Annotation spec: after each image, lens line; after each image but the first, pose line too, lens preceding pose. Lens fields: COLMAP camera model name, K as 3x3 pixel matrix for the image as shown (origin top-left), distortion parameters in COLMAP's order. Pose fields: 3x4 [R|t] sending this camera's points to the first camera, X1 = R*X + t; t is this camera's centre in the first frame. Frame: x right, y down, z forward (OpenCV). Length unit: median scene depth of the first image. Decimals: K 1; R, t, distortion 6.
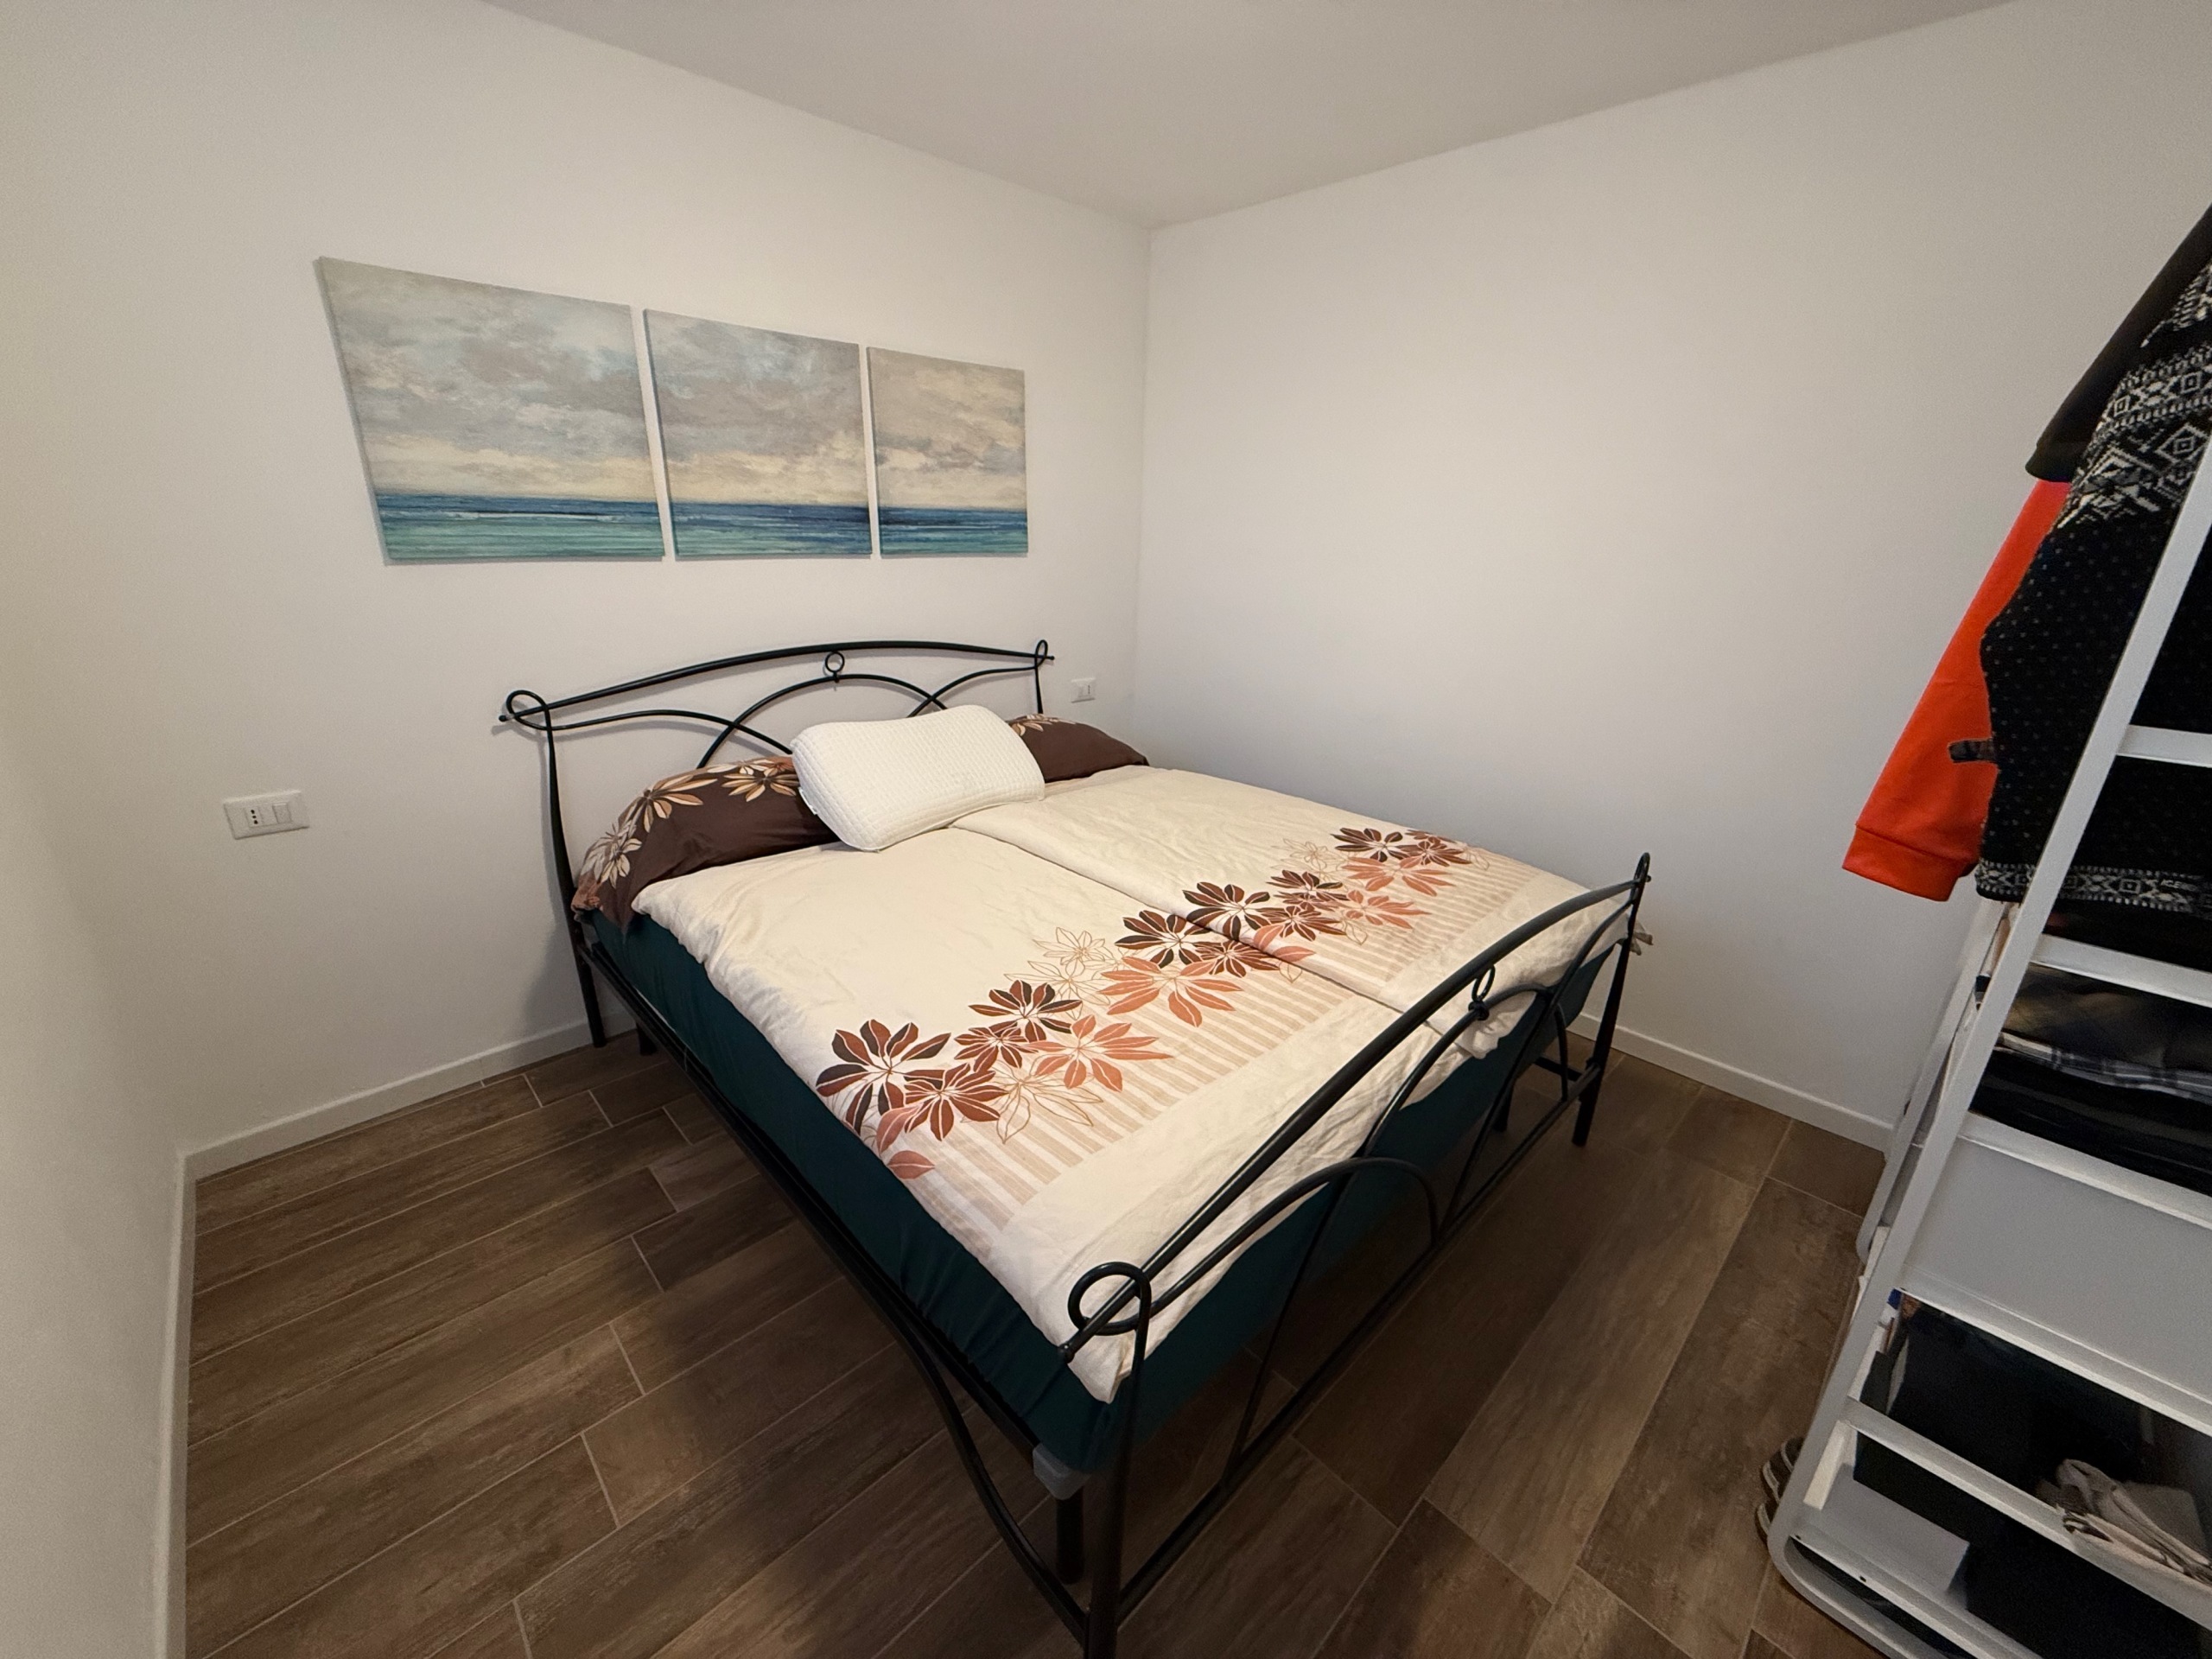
lens RADIAL K [[877.5, 0, 1103.2], [0, 877.5, 831.1], [0, 0, 1]] dist [-0.002853, -0.000039]
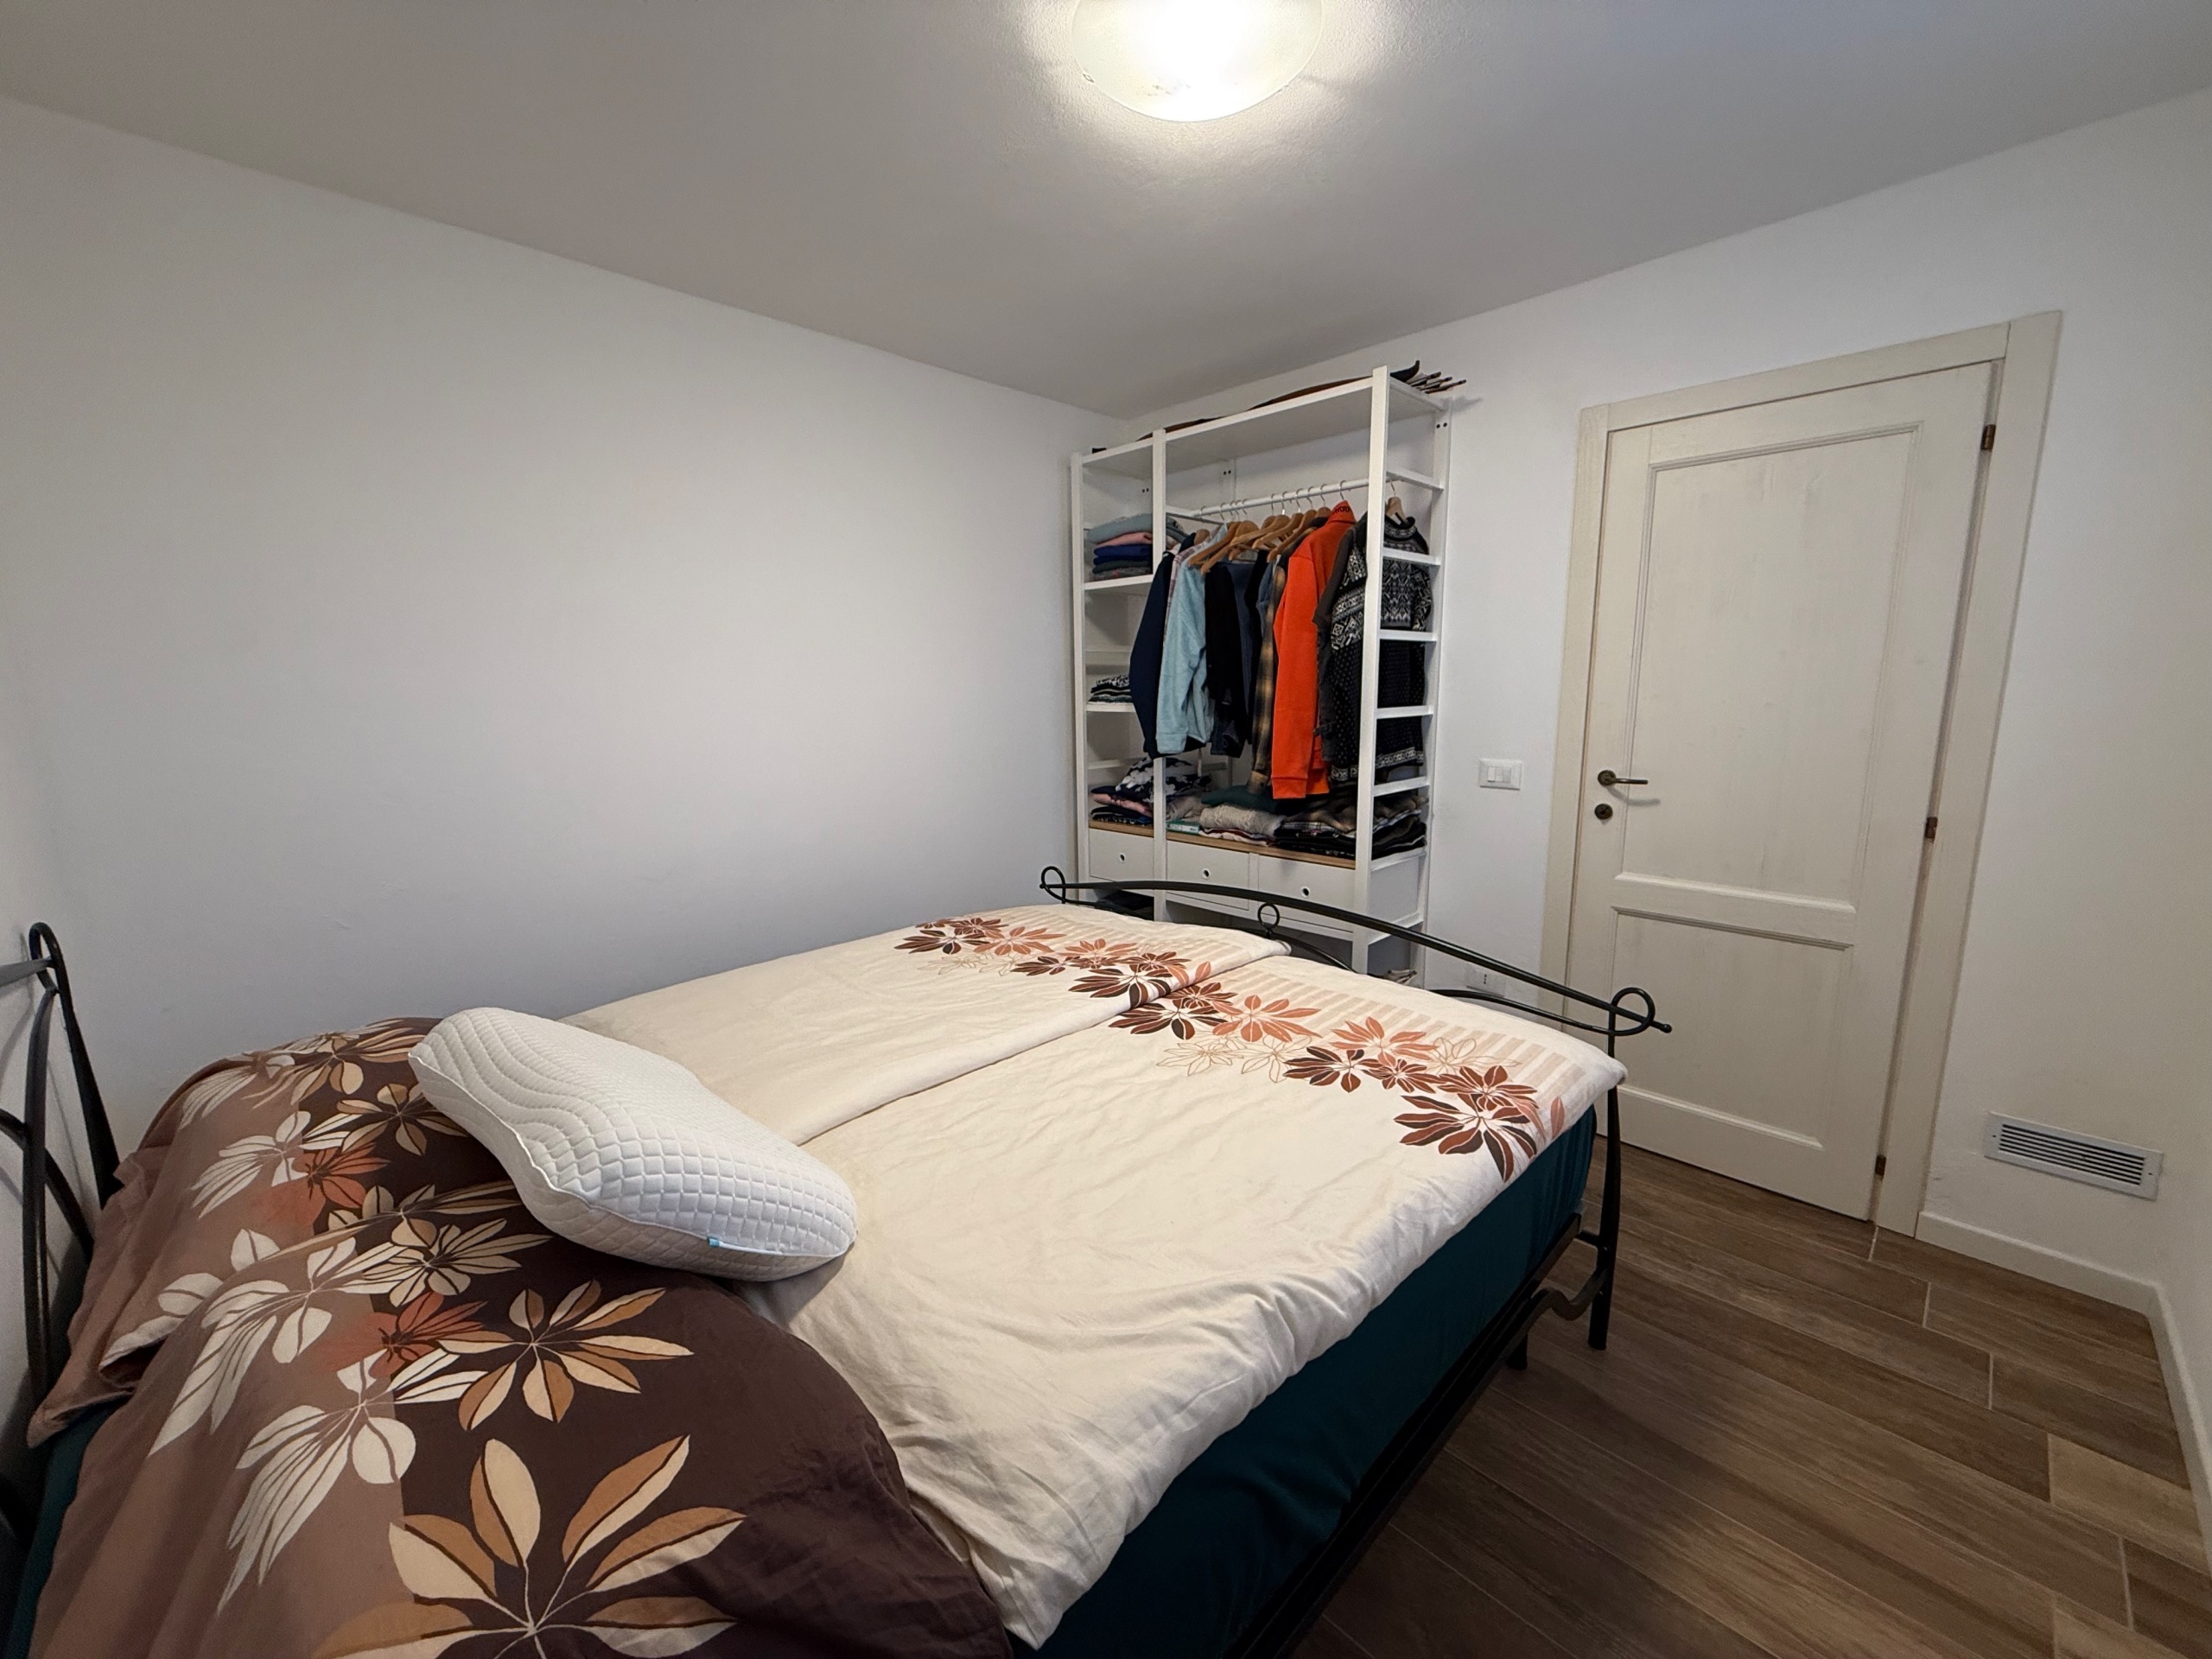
lens RADIAL K [[877.5, 0, 1103.2], [0, 877.5, 831.1], [0, 0, 1]] dist [-0.002853, -0.000039]
pose [[-0.017893, -0.190965, 0.981434, -0.830063], [0.344427, 0.920333, 0.185356, -0.278955], [-0.938642, 0.341349, 0.049306, 0.851813]]
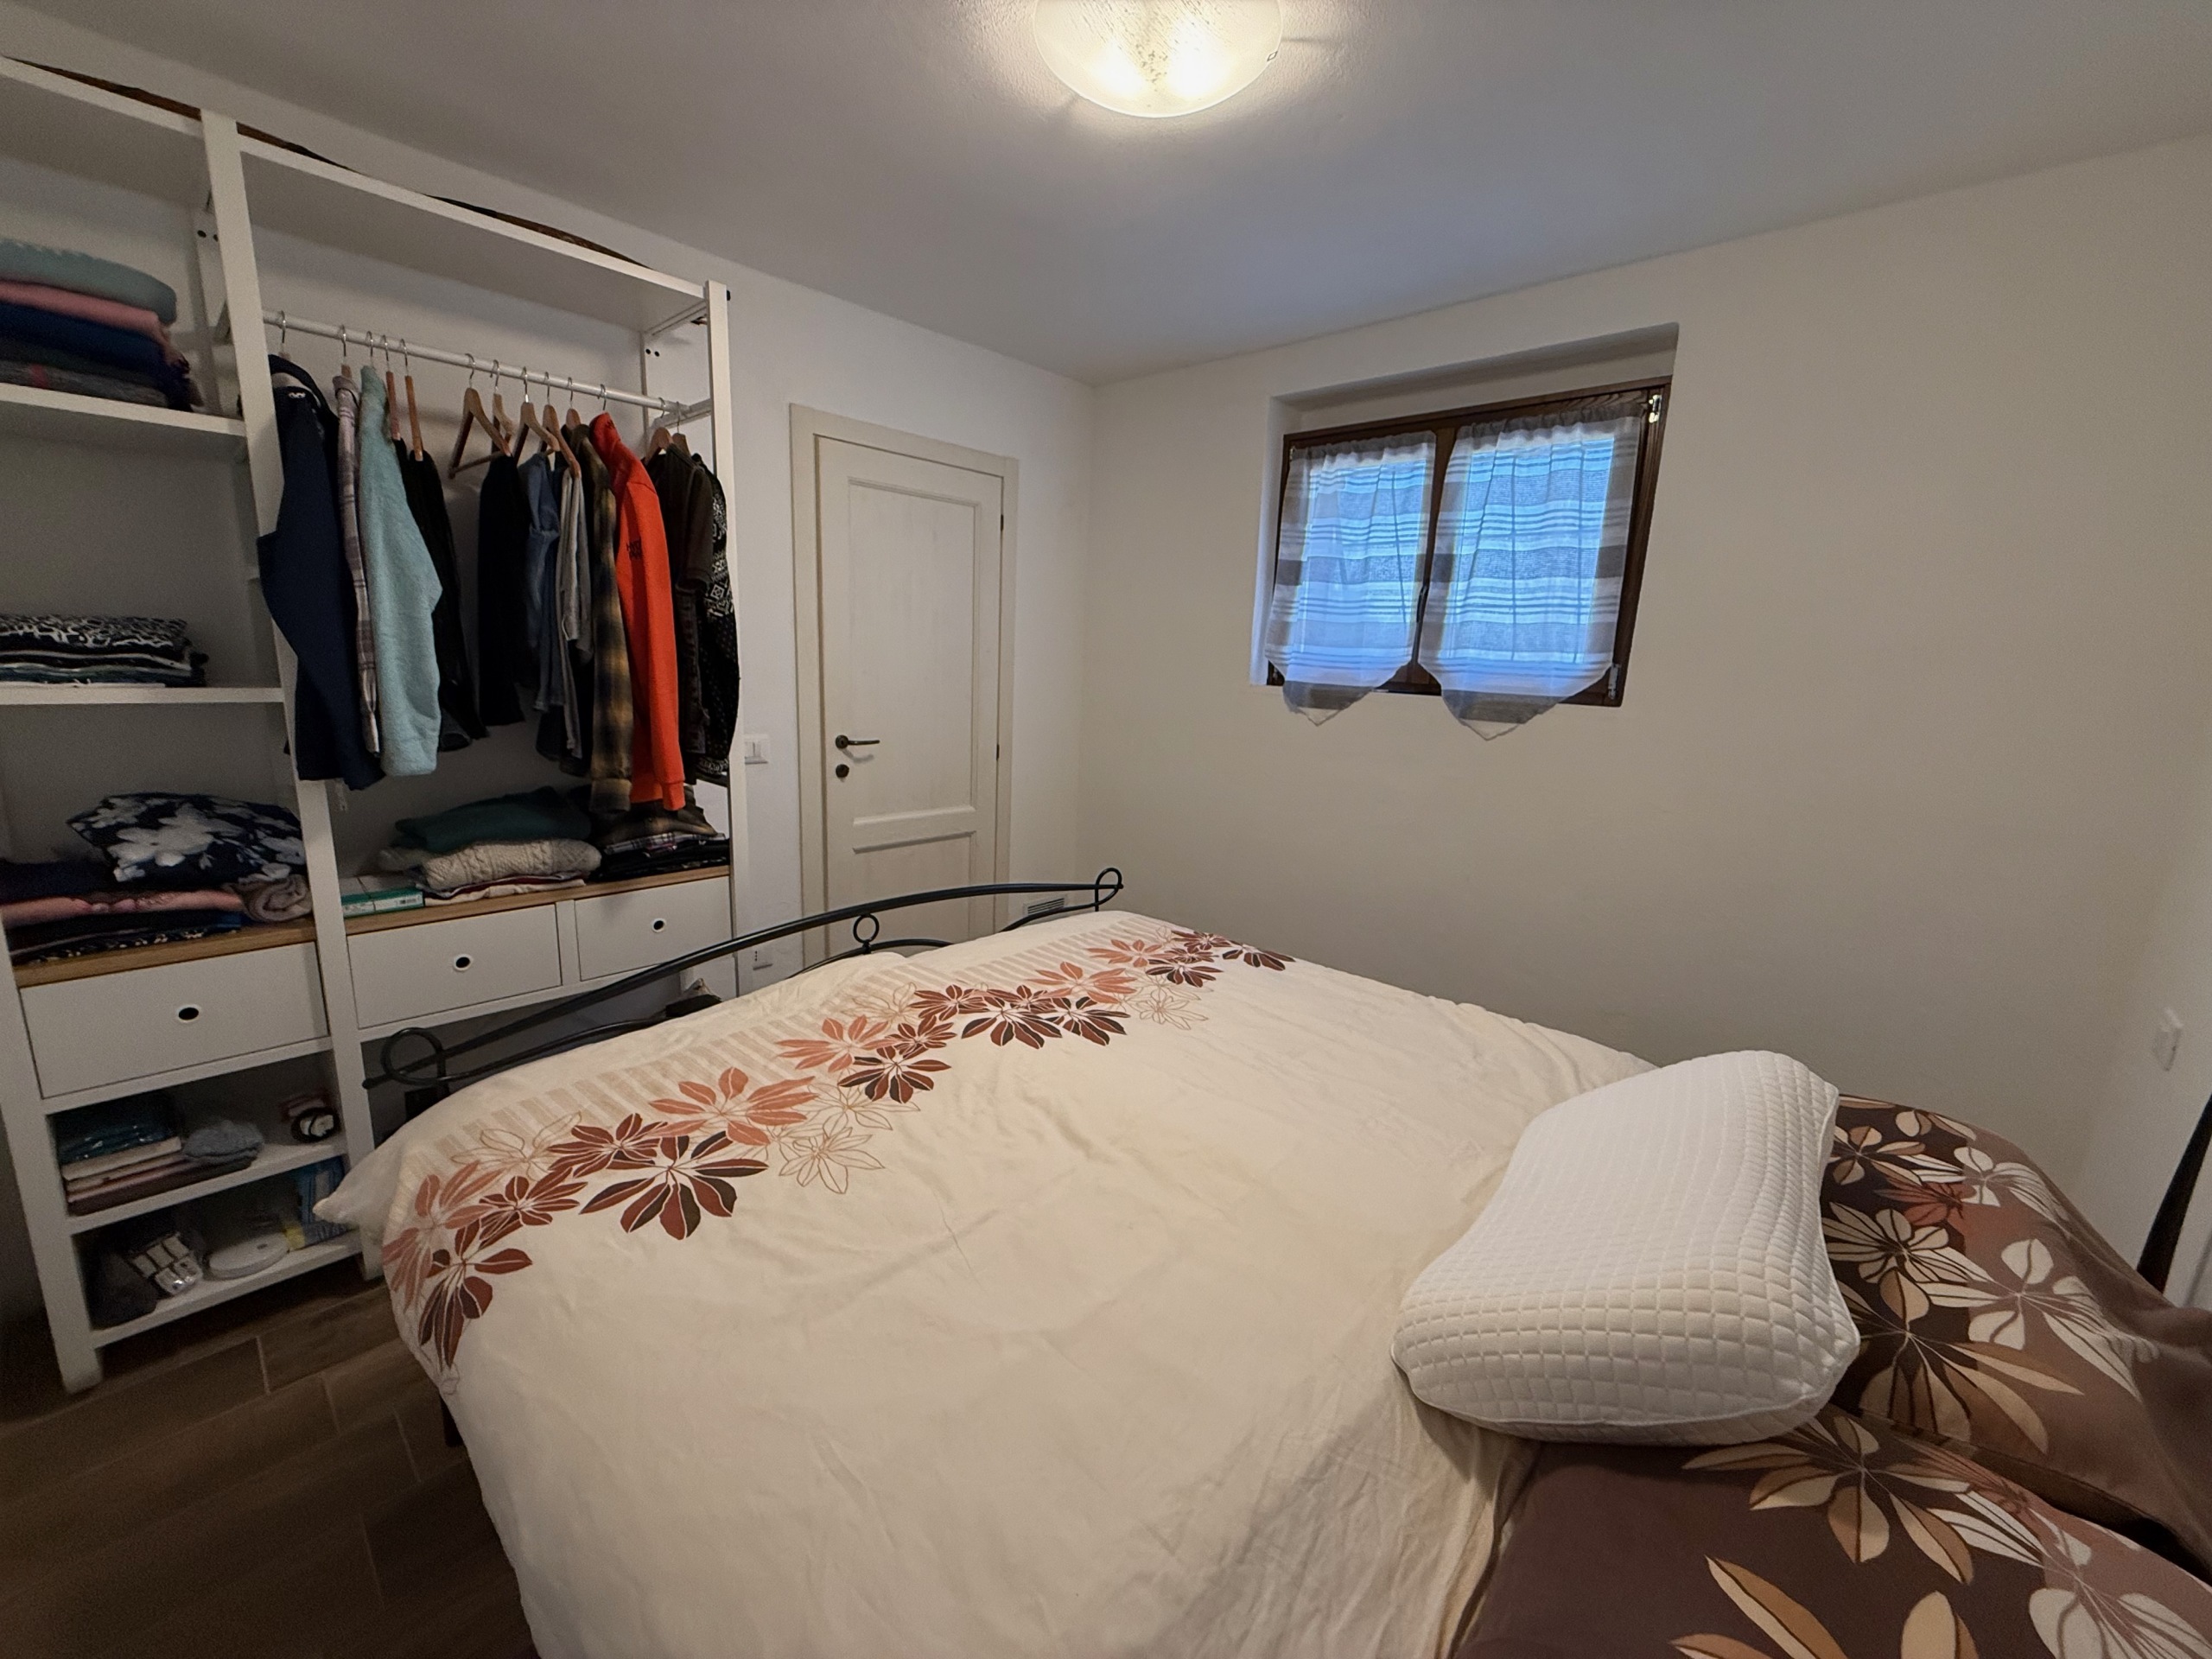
lens RADIAL K [[878.9, 0, 1103.4], [0, 878.9, 831.1], [0, 0, 1]] dist [-0.000256, 0.000141]
pose [[-0.995845, -0.048512, -0.077067, 0.123457], [-0.081284, 0.855090, 0.512068, -0.540347], [0.041057, 0.516205, -0.855481, 1.597917]]
